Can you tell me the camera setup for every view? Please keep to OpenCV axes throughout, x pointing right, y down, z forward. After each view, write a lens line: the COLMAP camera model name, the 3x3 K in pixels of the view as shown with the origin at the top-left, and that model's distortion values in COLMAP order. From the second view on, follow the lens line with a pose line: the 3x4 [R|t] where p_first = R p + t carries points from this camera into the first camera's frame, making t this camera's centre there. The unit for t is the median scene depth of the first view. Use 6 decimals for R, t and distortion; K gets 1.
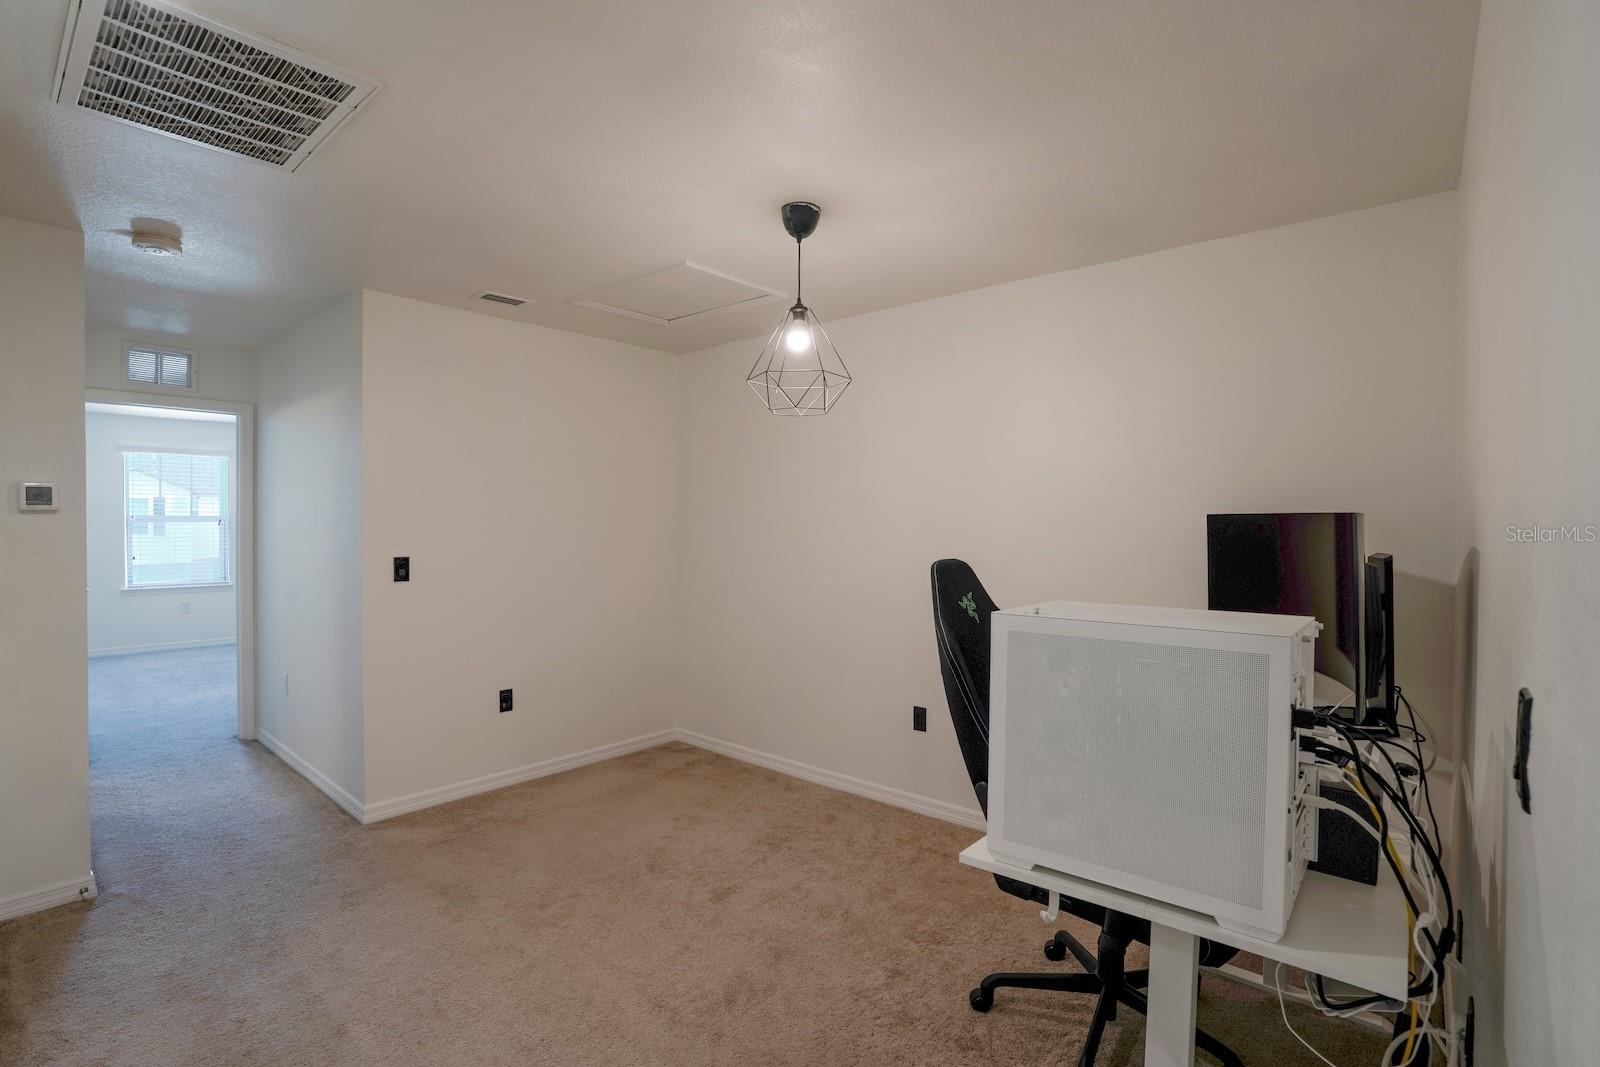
lens RADIAL K [[746.6, 0, 796.6], [0, 746.6, 532.2], [0, 0, 1]] dist [-0.071665, 0.027343]
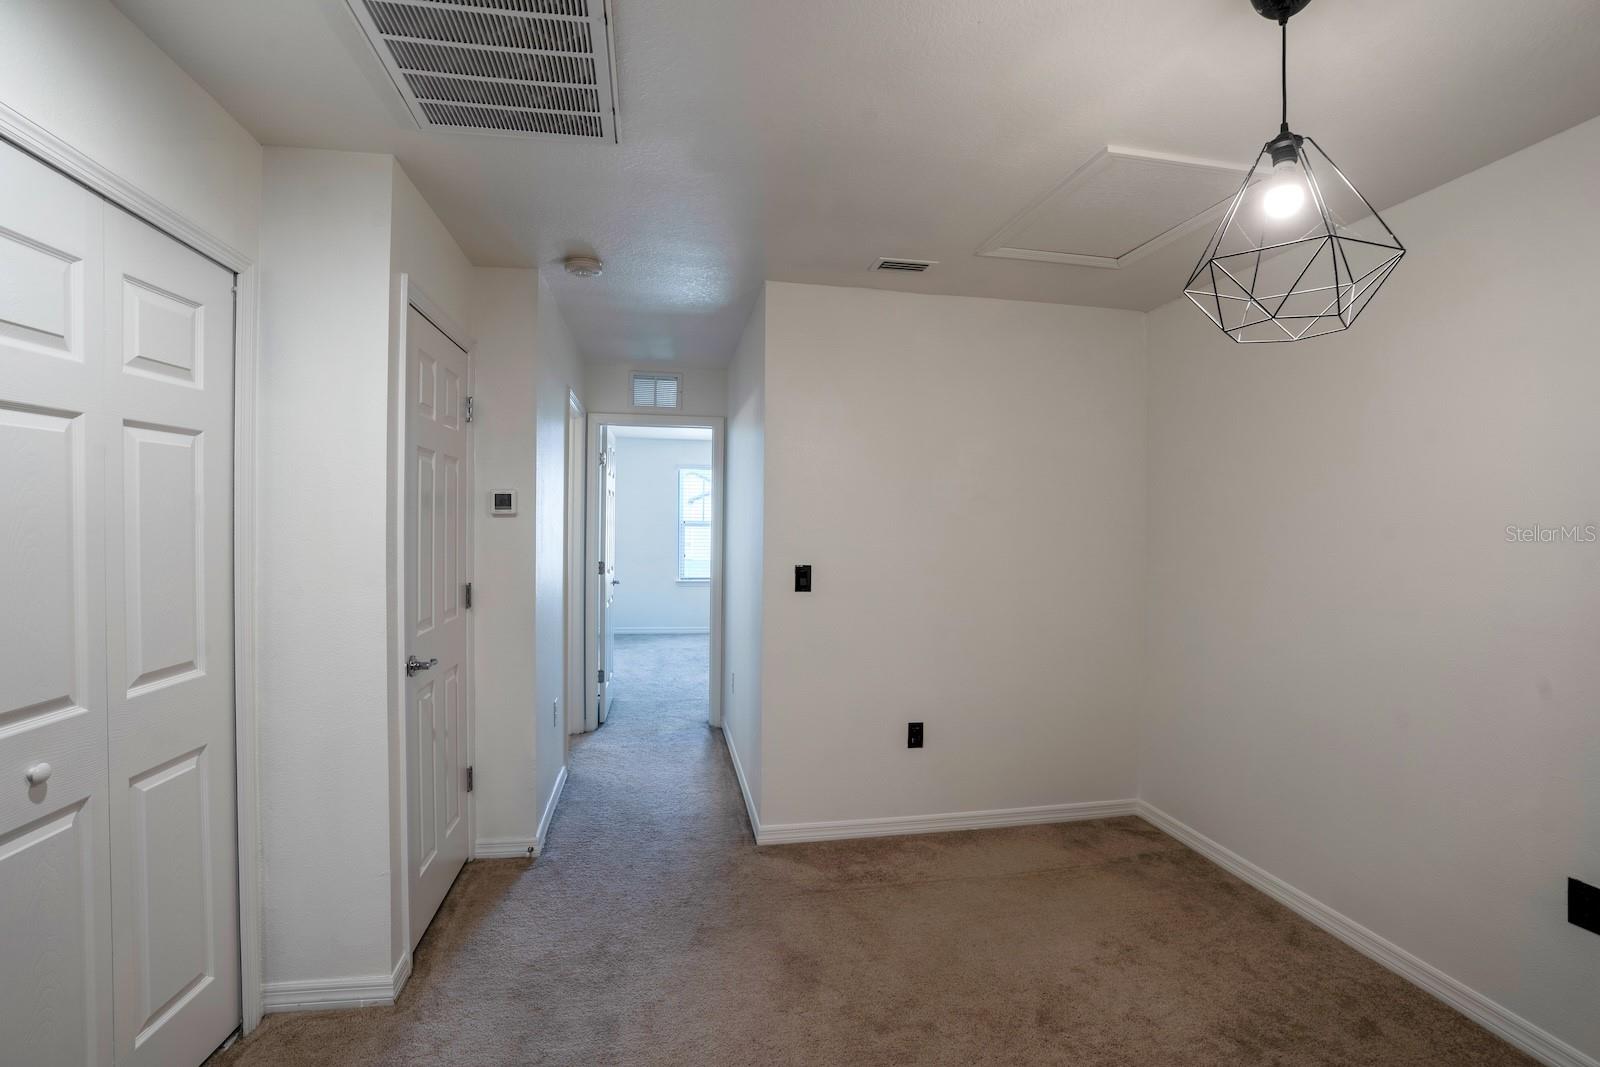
lens RADIAL K [[746.6, 0, 796.6], [0, 746.6, 532.2], [0, 0, 1]] dist [-0.071665, 0.027343]
pose [[0.784407, 0.010535, -0.620157, 0.036537], [-0.017516, 0.999833, -0.005170, -0.002568], [0.619999, 0.014918, 0.784461, 0.252797]]
